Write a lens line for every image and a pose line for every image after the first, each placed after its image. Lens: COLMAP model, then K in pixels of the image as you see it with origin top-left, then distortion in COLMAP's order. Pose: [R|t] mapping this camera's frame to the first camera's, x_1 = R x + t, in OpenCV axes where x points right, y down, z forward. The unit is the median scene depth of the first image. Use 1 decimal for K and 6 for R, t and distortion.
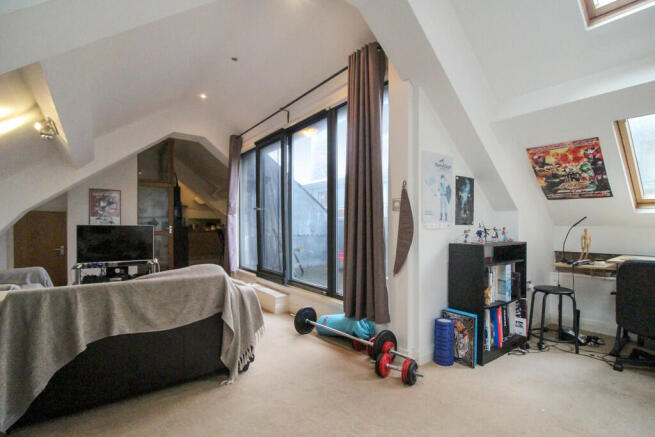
lens RADIAL K [[311.3, 0, 327.5], [0, 311.3, 218.5], [0, 0, 1]] dist [-0.000086, -0.000190]
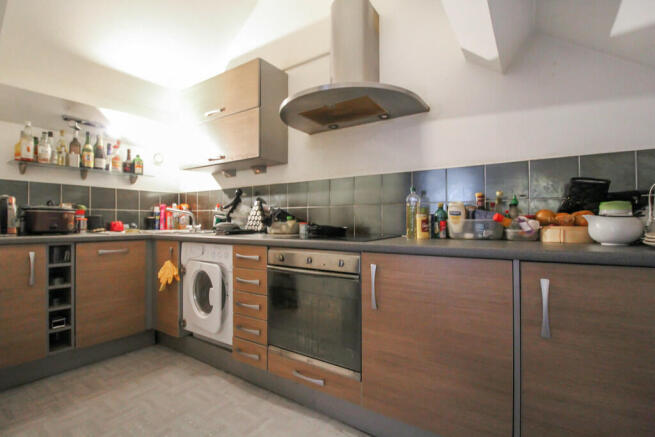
lens RADIAL K [[311.3, 0, 327.5], [0, 311.3, 218.5], [0, 0, 1]] dist [-0.000086, -0.000190]
pose [[0.324587, -0.013718, -0.945756, -0.296100], [0.015086, 0.999843, -0.009324, 0.027558], [0.945736, -0.011241, 0.324743, 0.873498]]
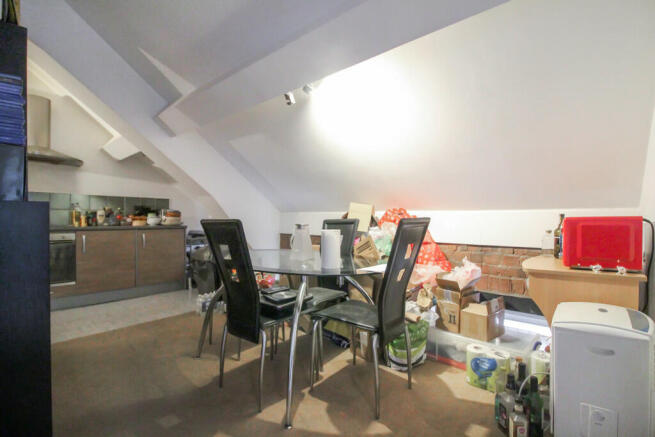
lens RADIAL K [[311.3, 0, 327.5], [0, 311.3, 218.5], [0, 0, 1]] dist [-0.000086, -0.000190]
pose [[0.974499, -0.001286, 0.224387, -0.234107], [-0.001149, 0.999942, 0.010722, 0.024019], [-0.224387, -0.010706, 0.974441, 0.543602]]
